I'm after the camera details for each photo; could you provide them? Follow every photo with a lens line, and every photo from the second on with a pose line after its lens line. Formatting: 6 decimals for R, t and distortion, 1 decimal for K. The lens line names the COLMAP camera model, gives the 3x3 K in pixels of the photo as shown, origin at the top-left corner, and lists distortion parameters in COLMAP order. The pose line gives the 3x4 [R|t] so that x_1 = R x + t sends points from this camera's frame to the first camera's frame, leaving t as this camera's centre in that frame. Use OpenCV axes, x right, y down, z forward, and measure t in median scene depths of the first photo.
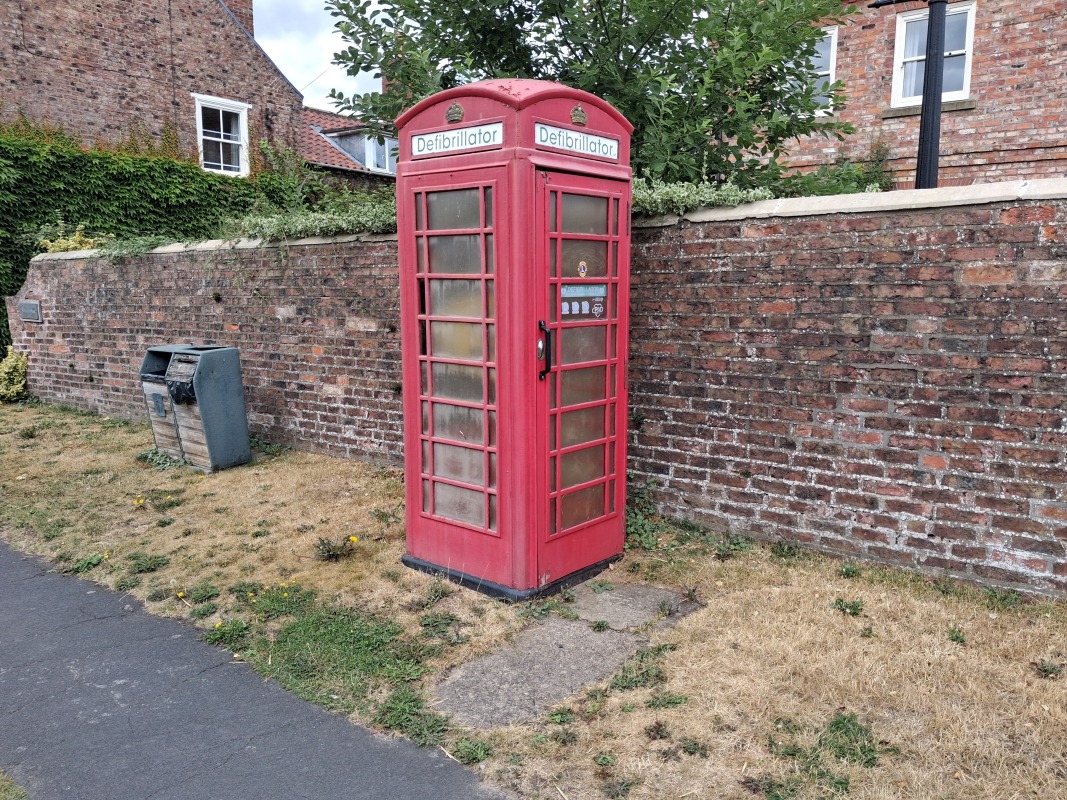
lens RADIAL K [[827.9, 0, 560.7], [0, 827.9, 388.0], [0, 0, 1]] dist [0.036223, -0.030952]
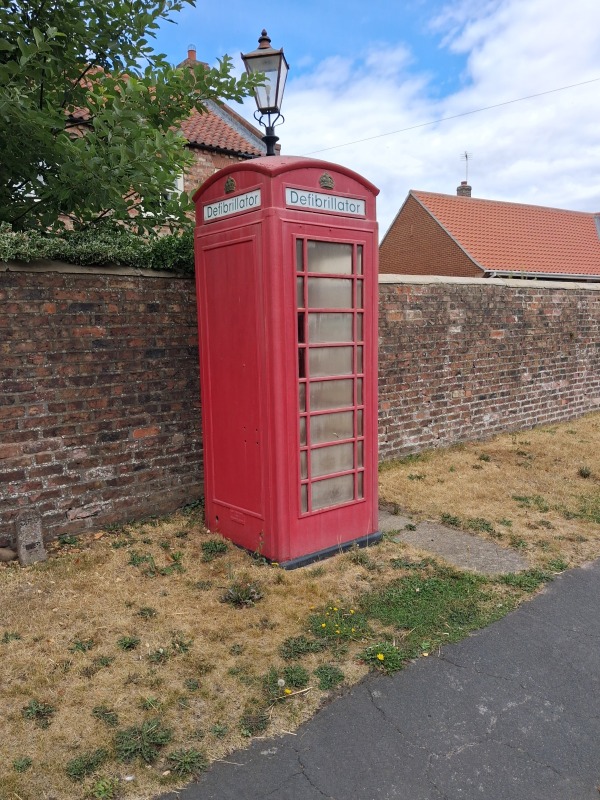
lens RADIAL K [[620.7, 0, 298.2], [0, 620.7, 400.3], [0, 0, 1]] dist [0.036223, -0.030952]
pose [[0.183629, -0.113336, 0.976440, -1.028278], [0.146335, 0.985414, 0.086858, -0.085749], [-0.972042, 0.126938, 0.197536, 0.840888]]
